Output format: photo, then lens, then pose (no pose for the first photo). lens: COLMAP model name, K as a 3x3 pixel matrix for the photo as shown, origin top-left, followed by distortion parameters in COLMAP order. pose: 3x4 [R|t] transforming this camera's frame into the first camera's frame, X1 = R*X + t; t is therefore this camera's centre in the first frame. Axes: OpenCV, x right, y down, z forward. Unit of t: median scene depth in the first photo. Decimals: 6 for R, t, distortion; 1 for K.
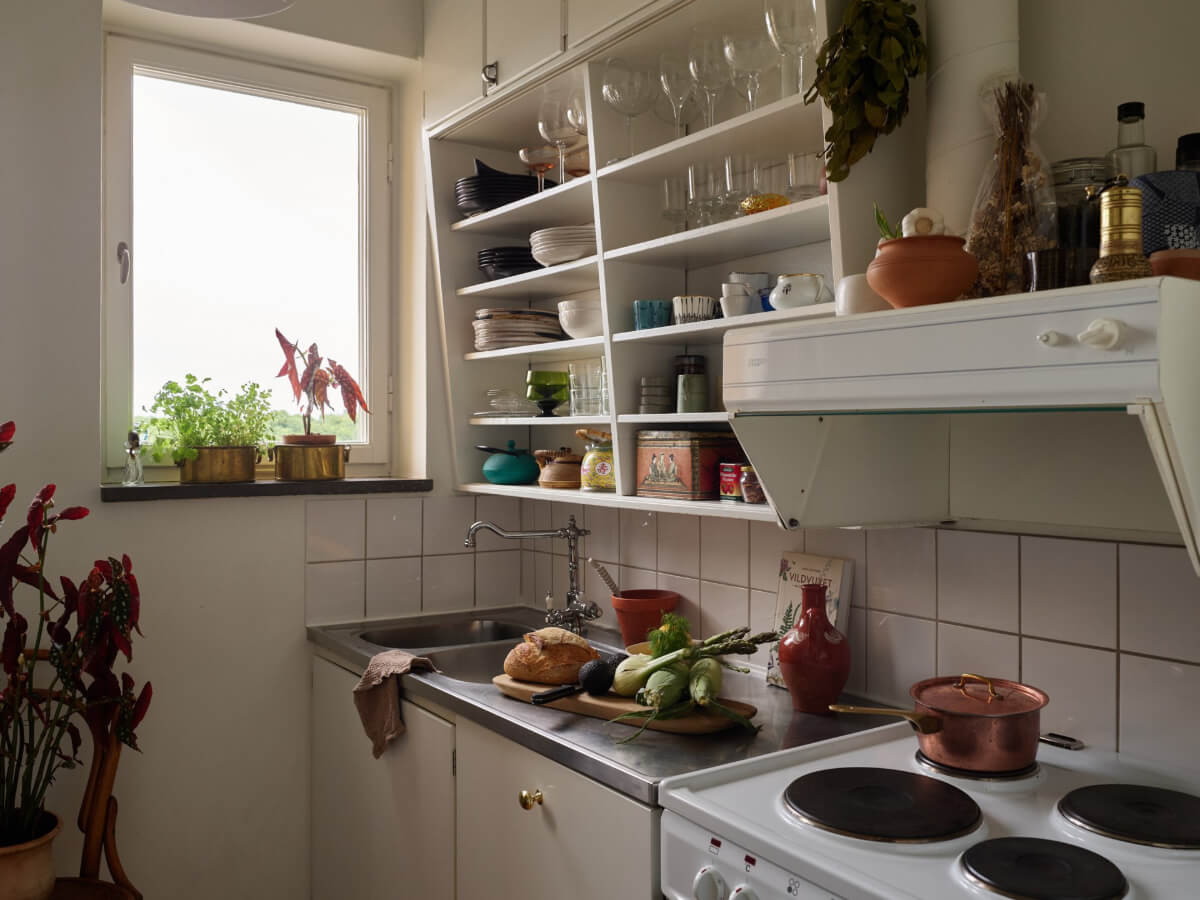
lens RADIAL K [[1056.7, 0, 598.3], [0, 1056.7, 445.4], [0, 0, 1]] dist [-0.079234, 0.085019]
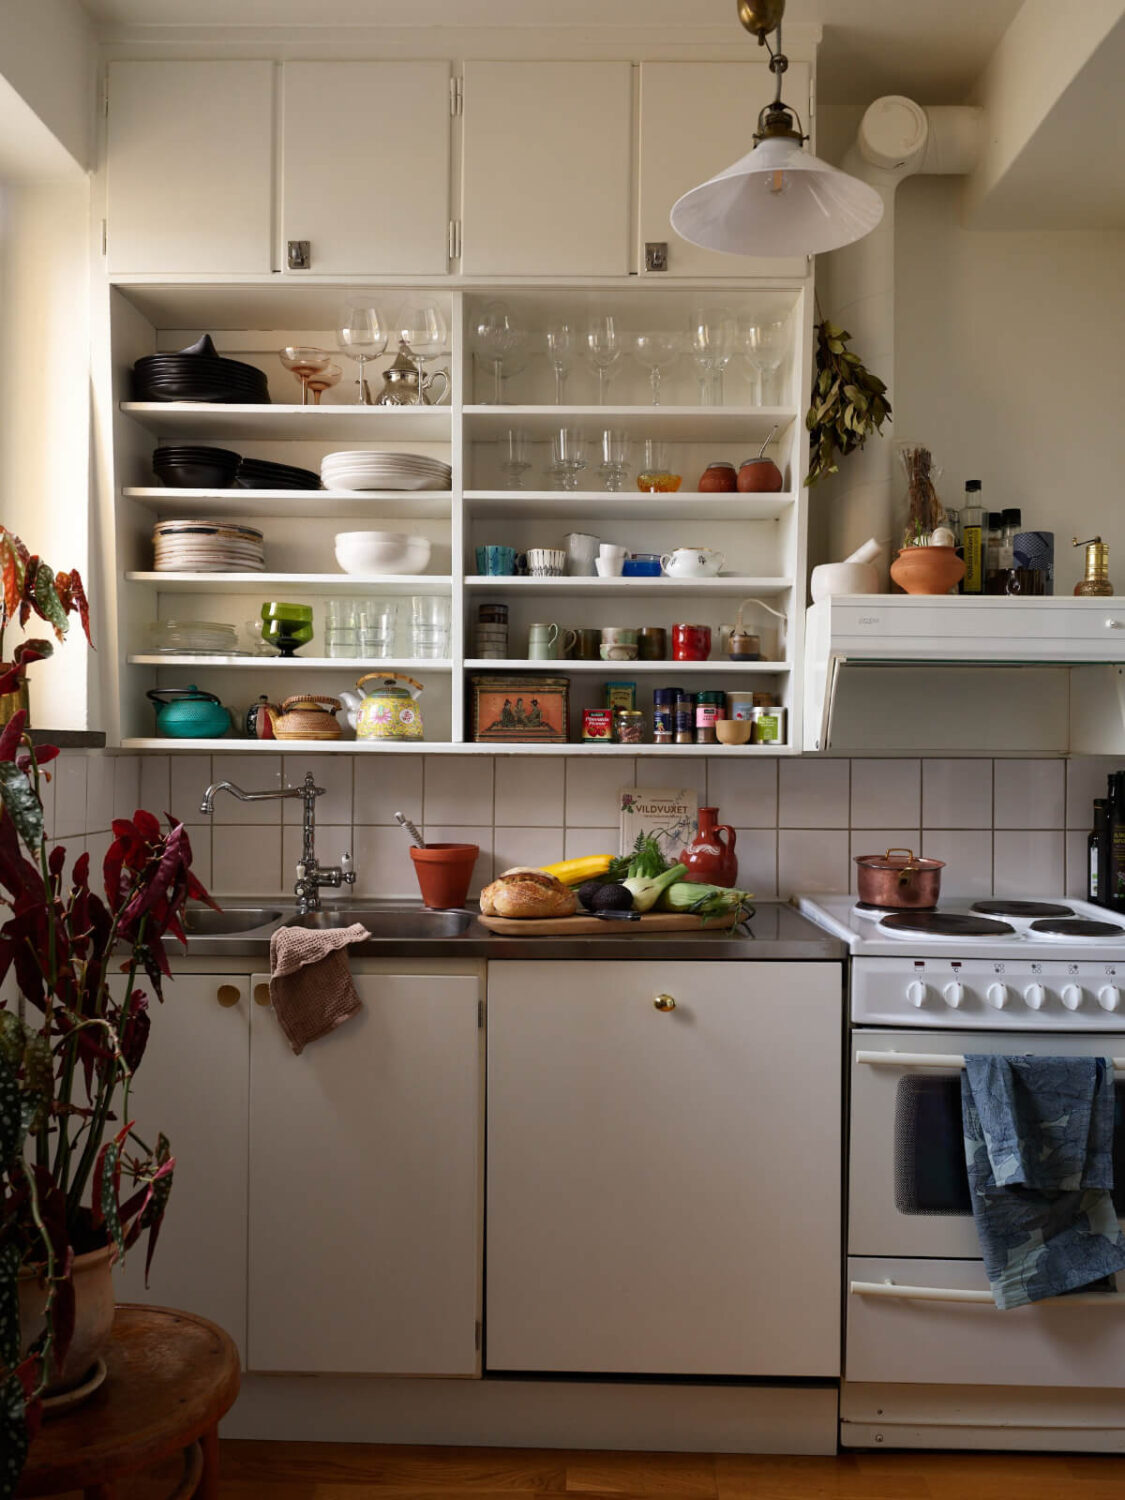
lens RADIAL K [[1320.9, 0, 560.4], [0, 1320.9, 754.9], [0, 0, 1]] dist [-0.079234, 0.085019]
pose [[0.560863, 0.001300, 0.827908, -0.952731], [-0.001247, 0.999999, -0.000726, 0.061355], [-0.827908, -0.000625, 0.560864, 0.247154]]
